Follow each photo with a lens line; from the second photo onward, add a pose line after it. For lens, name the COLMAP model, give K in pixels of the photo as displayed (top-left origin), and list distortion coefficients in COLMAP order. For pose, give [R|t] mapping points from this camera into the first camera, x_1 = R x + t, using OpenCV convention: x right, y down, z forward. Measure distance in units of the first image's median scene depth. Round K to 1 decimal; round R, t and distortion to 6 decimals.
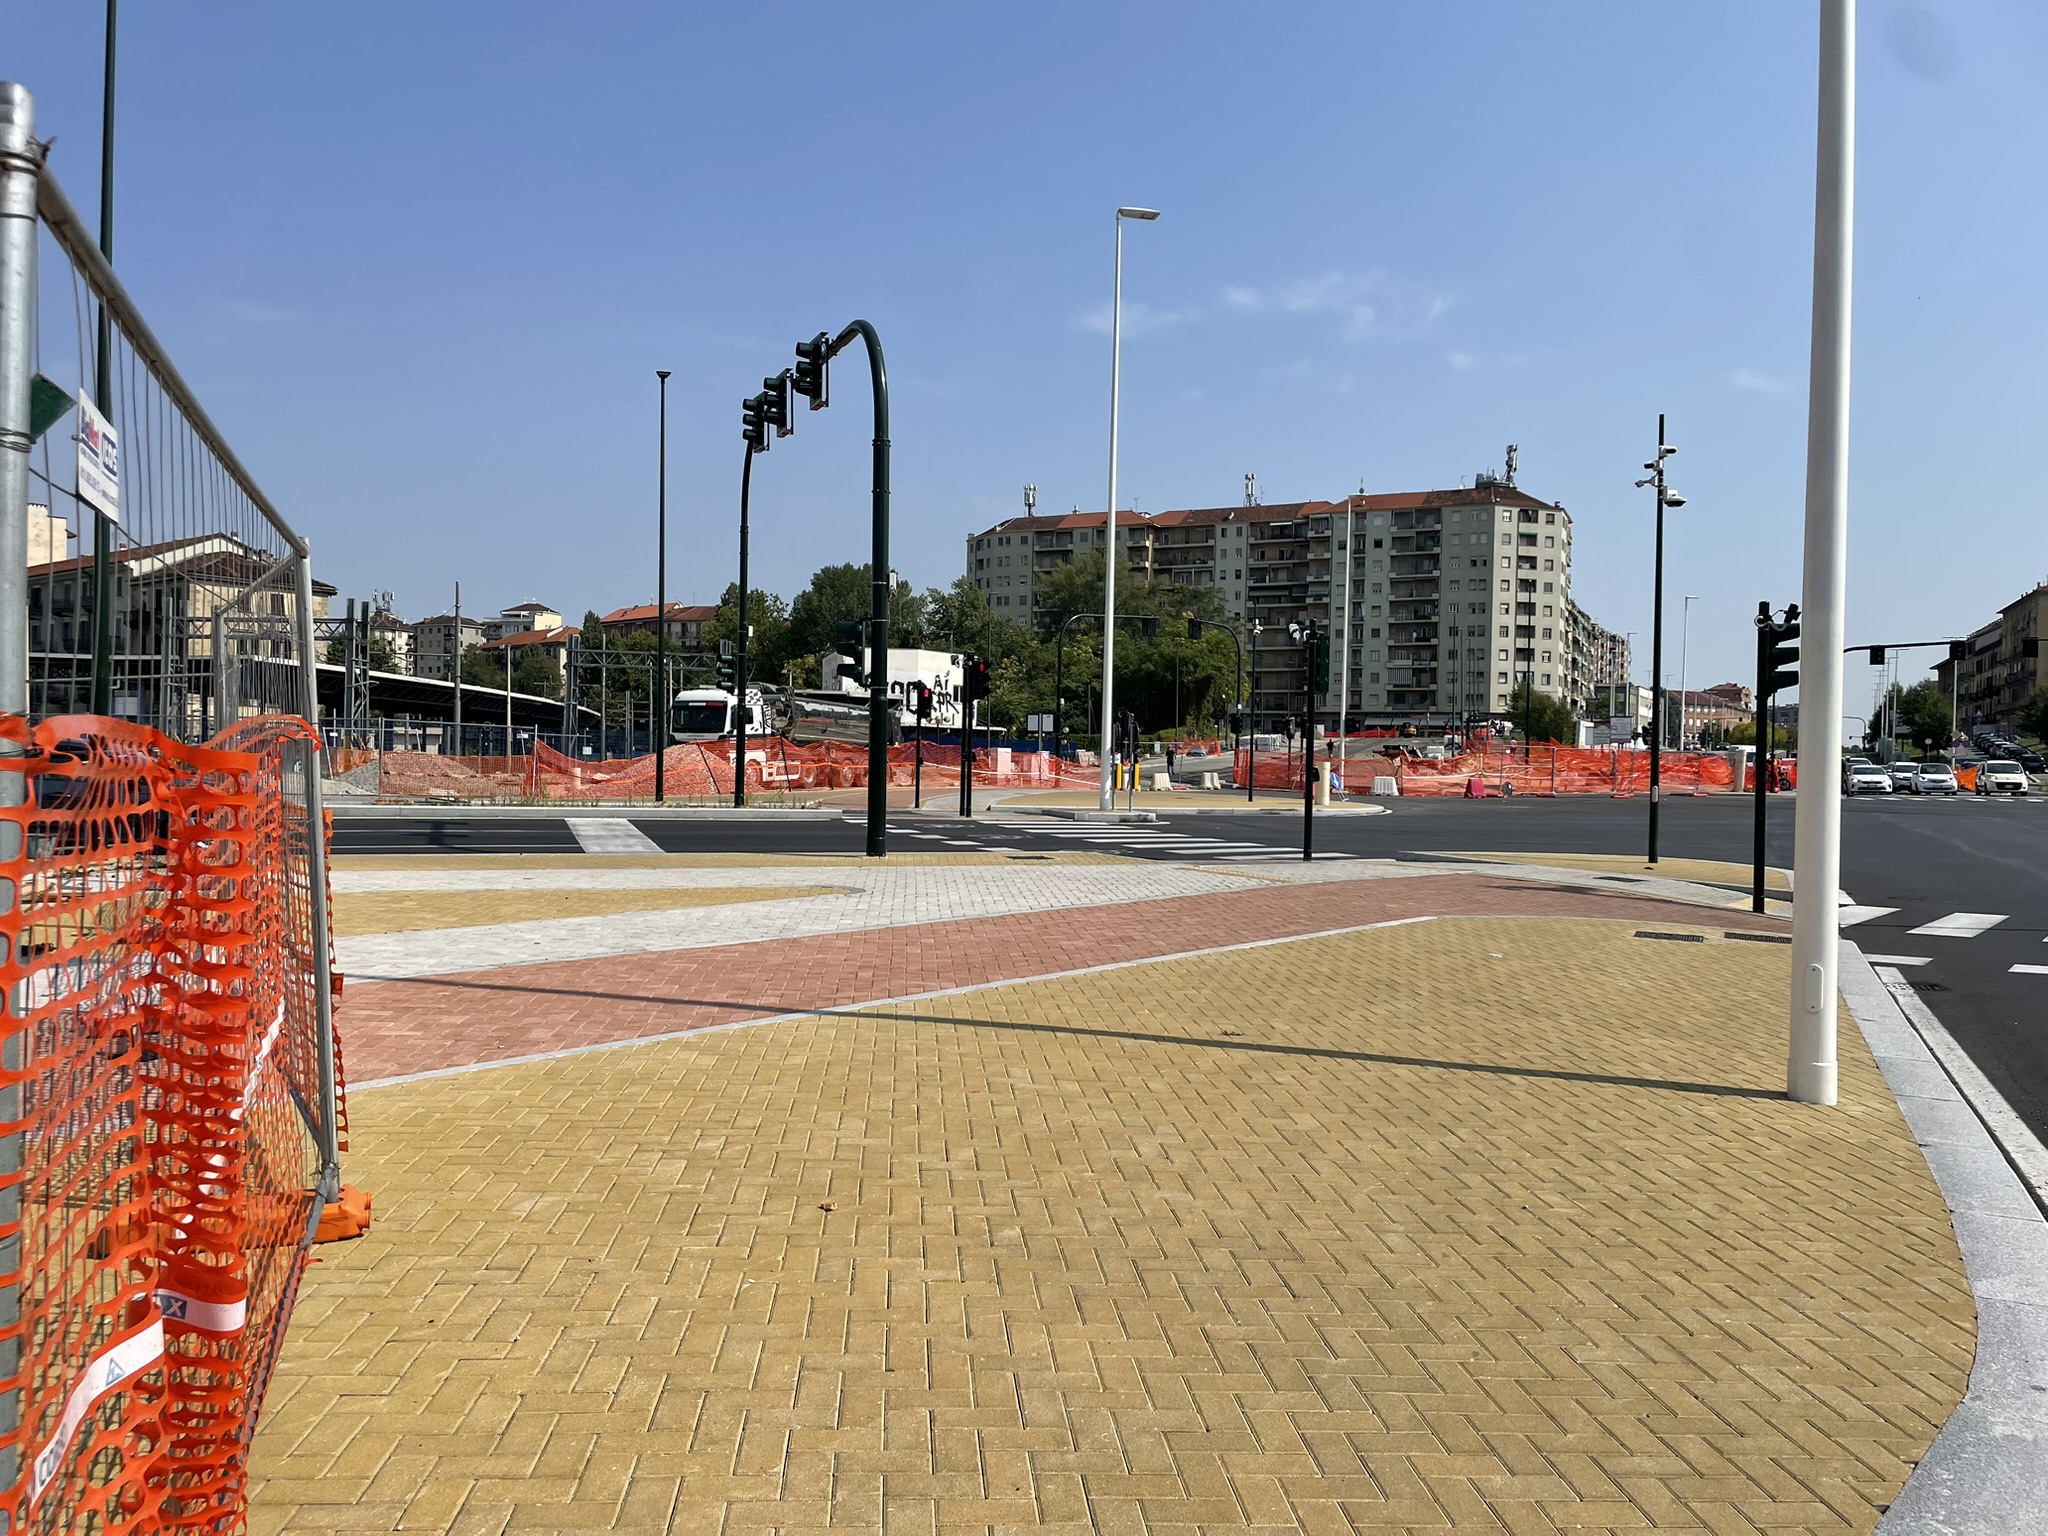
lens RADIAL K [[1563.0, 0, 1006.2], [0, 1563.0, 762.9], [0, 0, 1]] dist [0.123823, -0.171876]
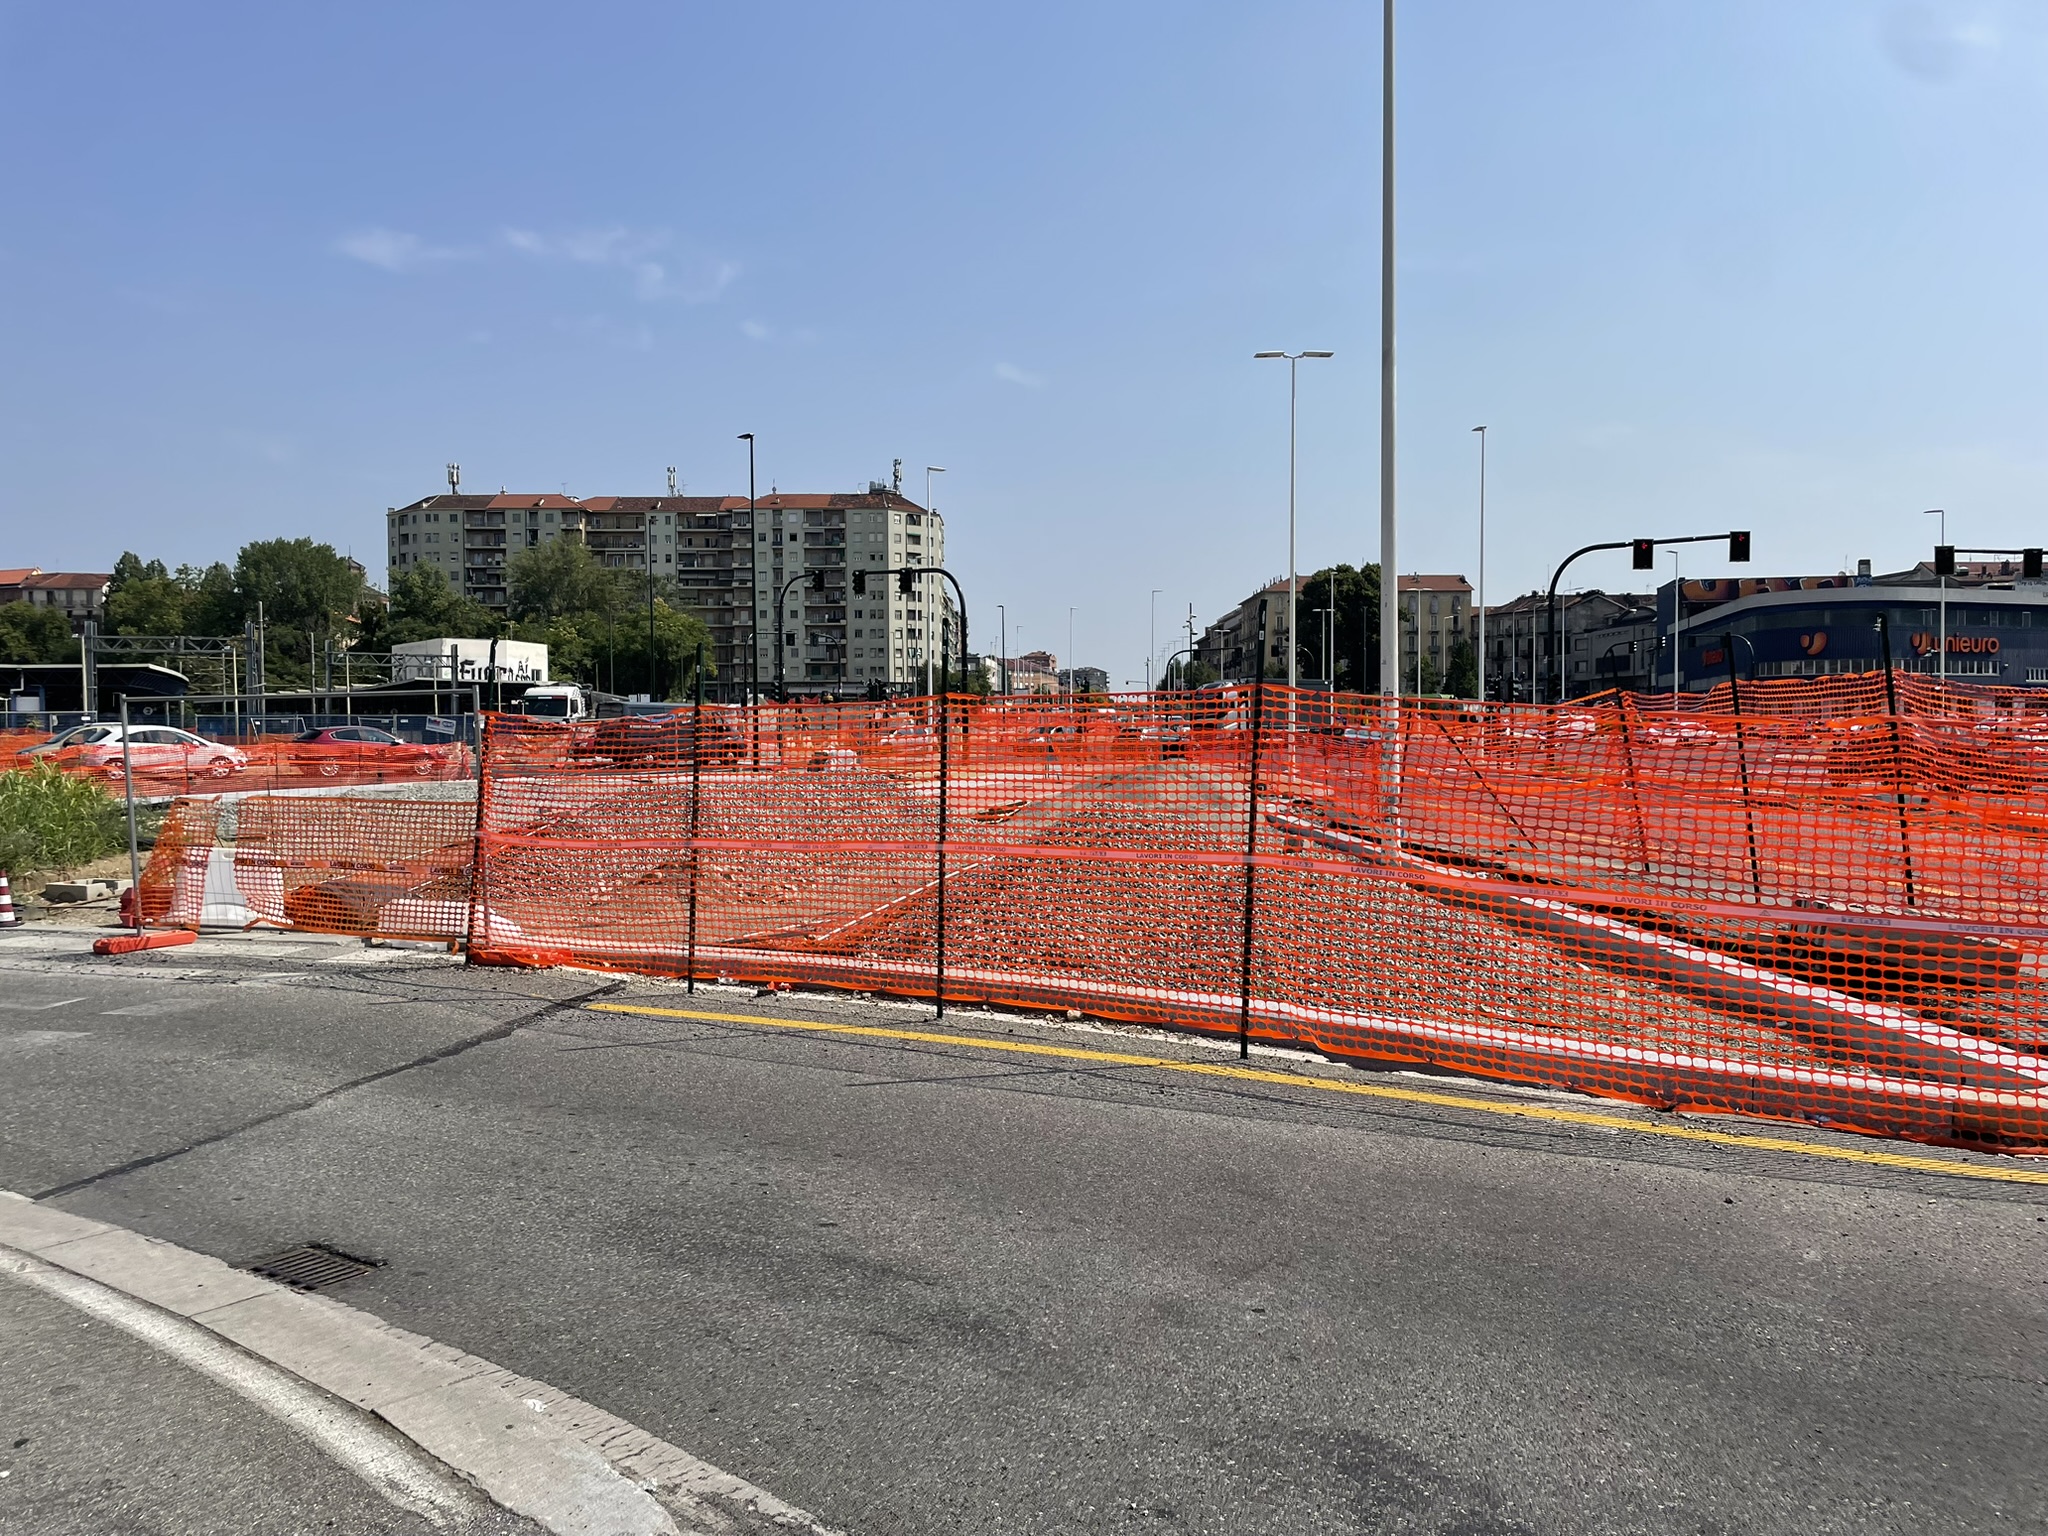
lens RADIAL K [[1561.5, 0, 1024.0], [0, 1561.5, 768.0], [0, 0, 1]] dist [0.122939, -0.163456]
pose [[0.910263, -0.033067, 0.412708, -0.094730], [0.021868, 0.999254, 0.031829, -0.001929], [-0.413453, -0.019948, 0.910307, -0.131658]]
